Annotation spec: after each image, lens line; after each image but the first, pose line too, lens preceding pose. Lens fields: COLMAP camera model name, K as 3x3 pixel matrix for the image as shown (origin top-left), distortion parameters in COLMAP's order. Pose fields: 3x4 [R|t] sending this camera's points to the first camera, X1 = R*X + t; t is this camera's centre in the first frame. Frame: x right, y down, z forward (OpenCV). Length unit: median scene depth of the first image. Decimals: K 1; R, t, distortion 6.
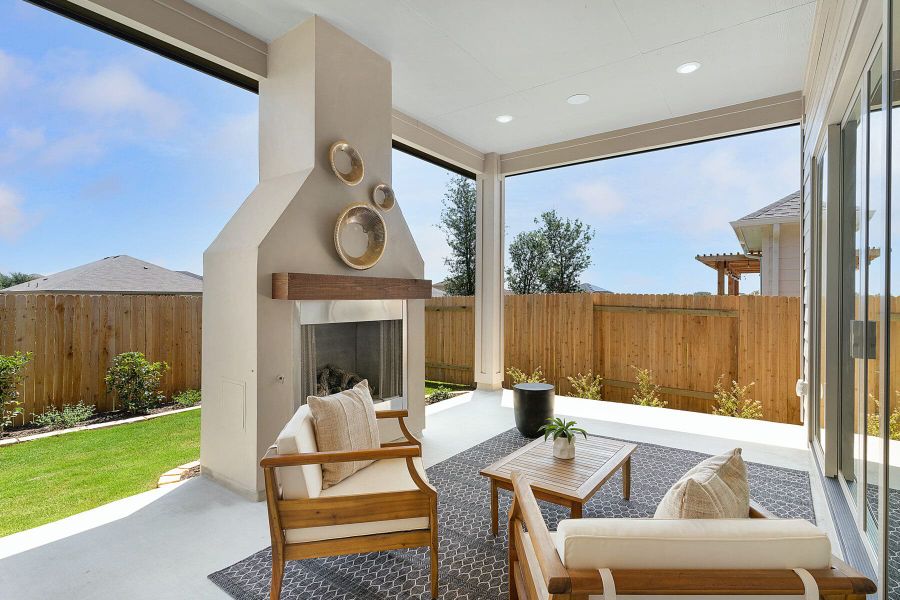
lens RADIAL K [[435.4, 0, 451.2], [0, 435.4, 297.0], [0, 0, 1]] dist [0.011350, 0.000146]
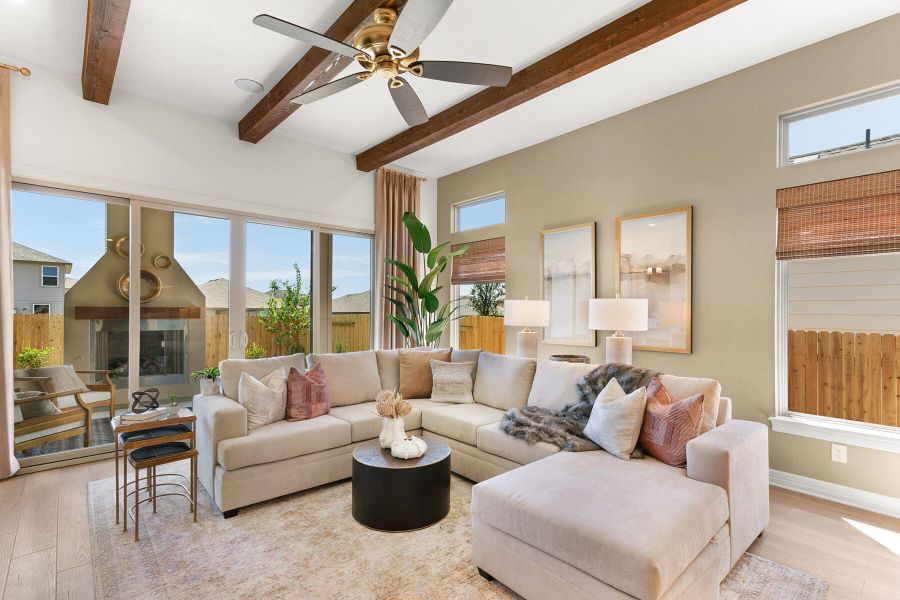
lens RADIAL K [[431.6, 0, 457.2], [0, 431.6, 308.6], [0, 0, 1]] dist [0.017006, 0.000460]
pose [[0.978927, 0.003006, -0.204188, 0.911915], [-0.005199, 0.999934, -0.010203, -0.016353], [0.204144, 0.011050, 0.978879, -0.339488]]
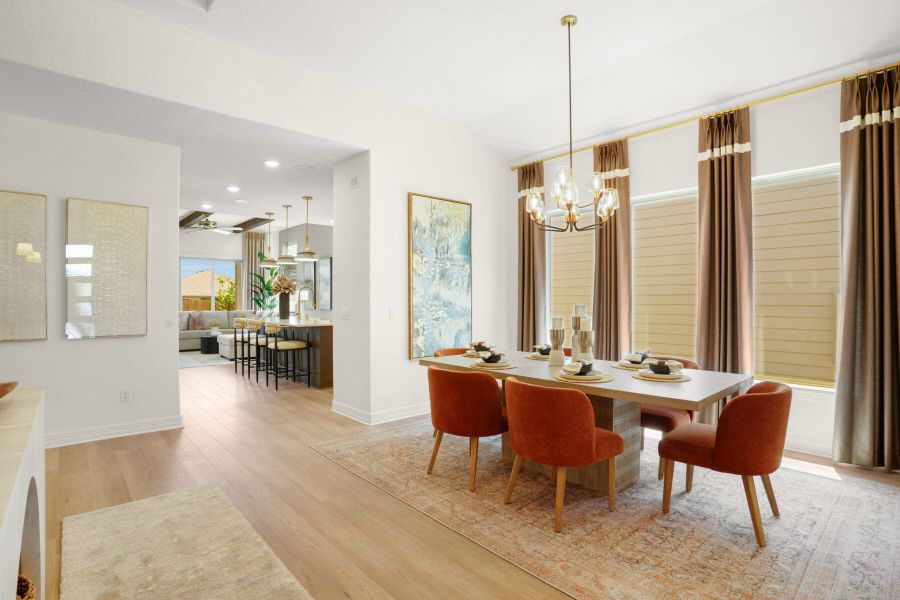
lens RADIAL K [[452.5, 0, 427.3], [0, 452.5, 300.8], [0, 0, 1]] dist [-0.001239, 0.000625]
pose [[0.964524, -0.000910, -0.263993, 2.029533], [0.001614, 0.999996, 0.002449, 0.001250], [0.263990, -0.002788, 0.964521, -1.369420]]
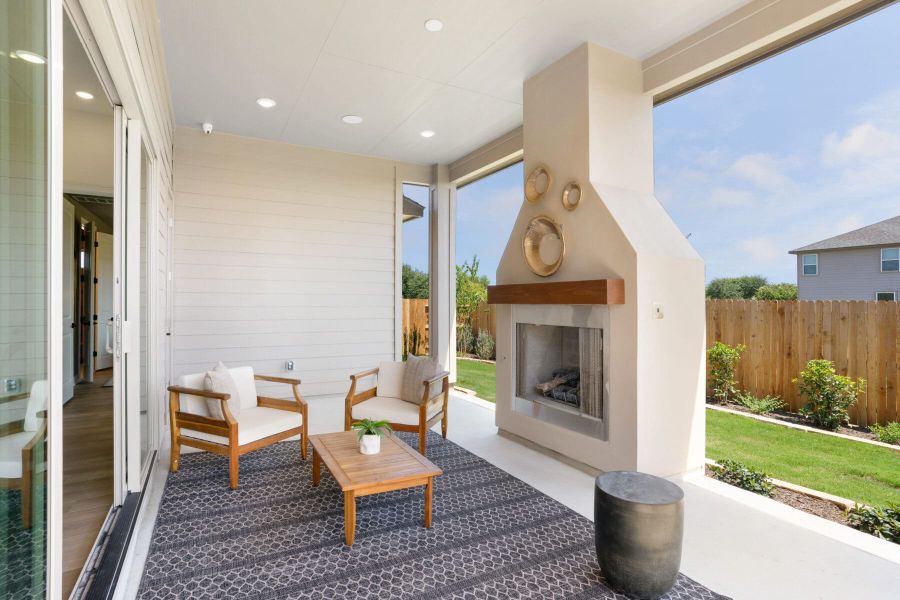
lens RADIAL K [[435.4, 0, 451.2], [0, 435.4, 297.0], [0, 0, 1]] dist [0.011350, 0.000146]
pose [[-0.416102, -0.010038, -0.909262, 0.523703], [-0.000076, 0.999939, -0.011004, -0.000301], [0.909318, -0.004510, -0.416078, 0.743598]]
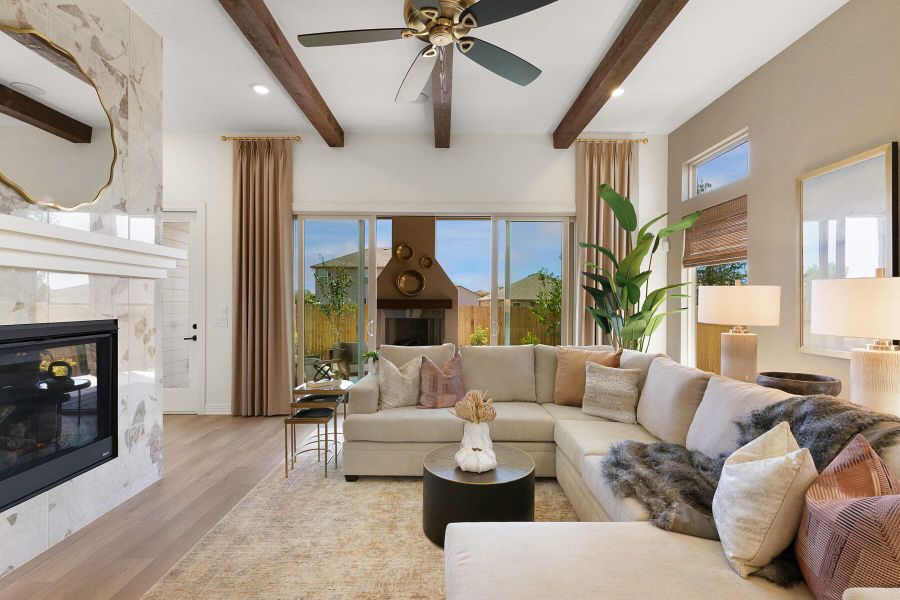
lens RADIAL K [[433.5, 0, 446.4], [0, 433.5, 304.2], [0, 0, 1]] dist [0.000291, 0.000004]
pose [[0.591938, 0.005274, -0.805966, 1.083697], [-0.004383, 0.999985, 0.003325, -0.017585], [0.805971, 0.001564, 0.591953, -0.147243]]
